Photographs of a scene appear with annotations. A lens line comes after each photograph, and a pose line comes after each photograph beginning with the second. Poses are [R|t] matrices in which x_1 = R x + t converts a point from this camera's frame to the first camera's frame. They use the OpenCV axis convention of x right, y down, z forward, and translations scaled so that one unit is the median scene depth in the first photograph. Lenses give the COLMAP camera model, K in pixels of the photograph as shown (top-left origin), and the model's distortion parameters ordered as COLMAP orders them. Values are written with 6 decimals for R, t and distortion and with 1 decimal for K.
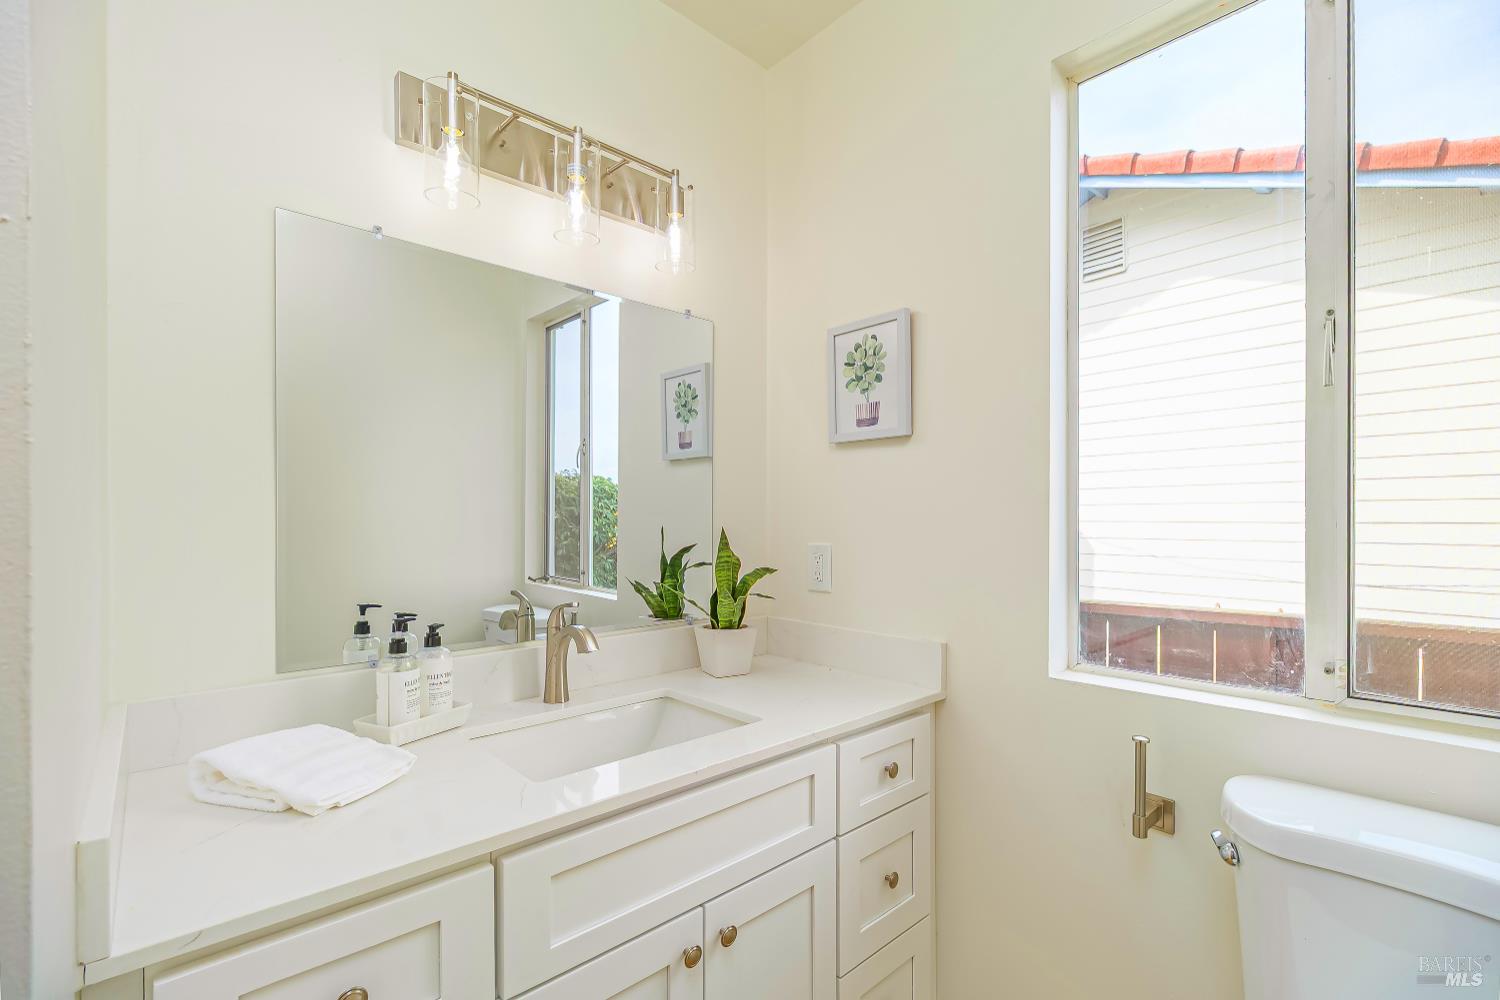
lens RADIAL K [[662.4, 0, 766.7], [0, 662.4, 522.0], [0, 0, 1]] dist [-0.002195, 0.000001]
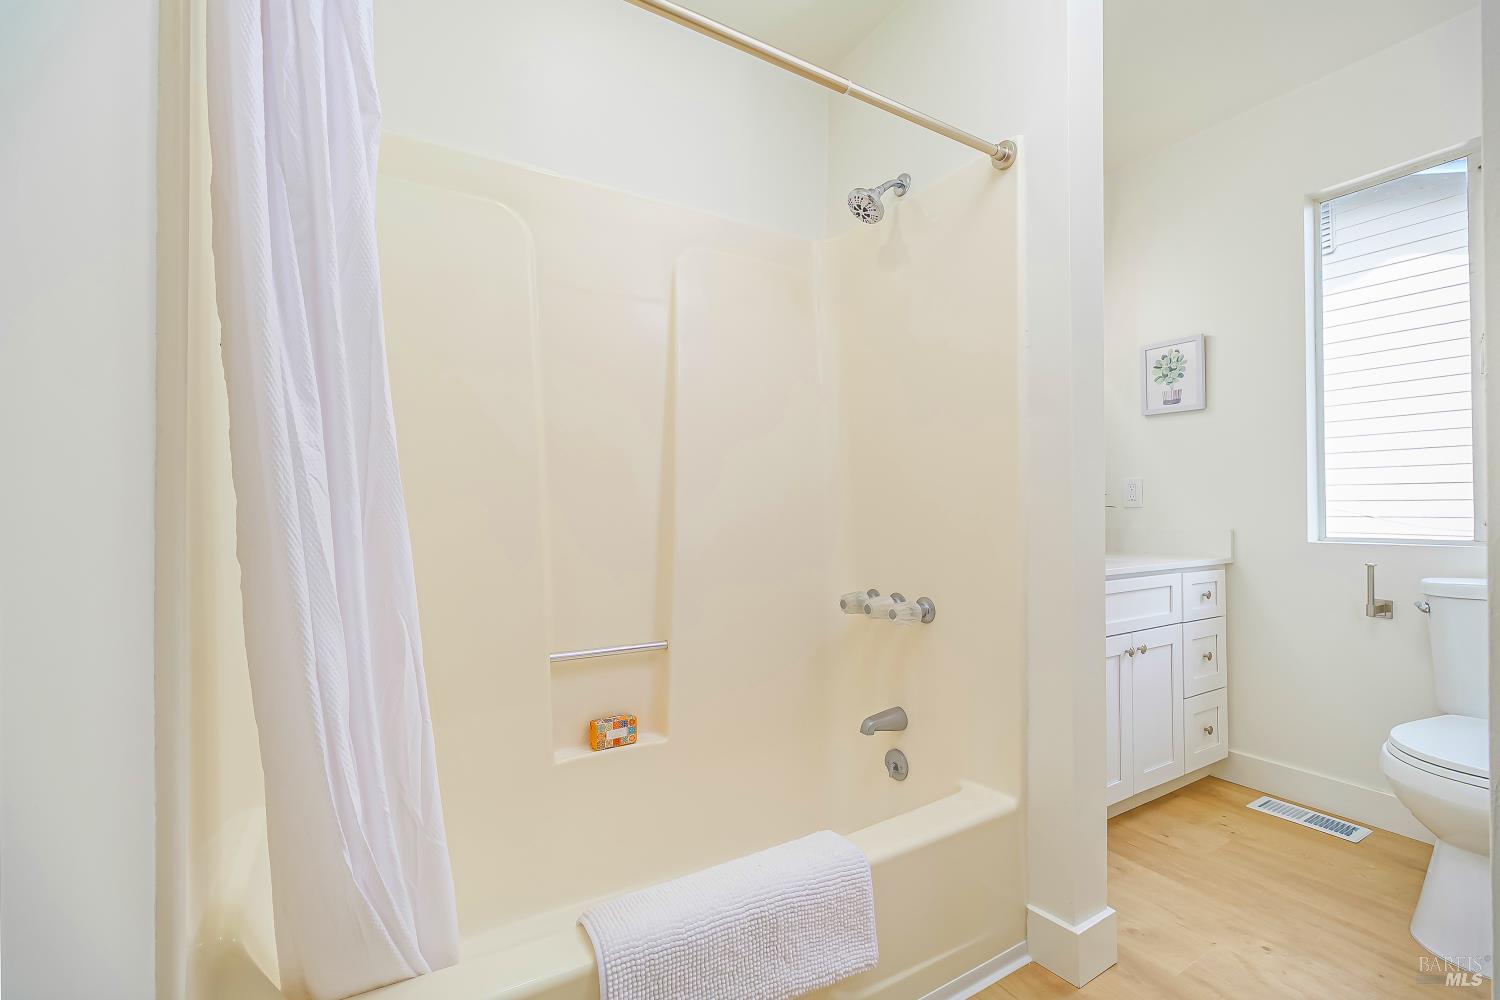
lens RADIAL K [[656.0, 0, 759.5], [0, 656.0, 503.8], [0, 0, 1]] dist [-0.002529, -0.000091]
pose [[0.977111, -0.006234, -0.212637, -0.515569], [0.004754, 0.999961, -0.007471, 0.112622], [0.212675, 0.006289, 0.977103, -0.830232]]
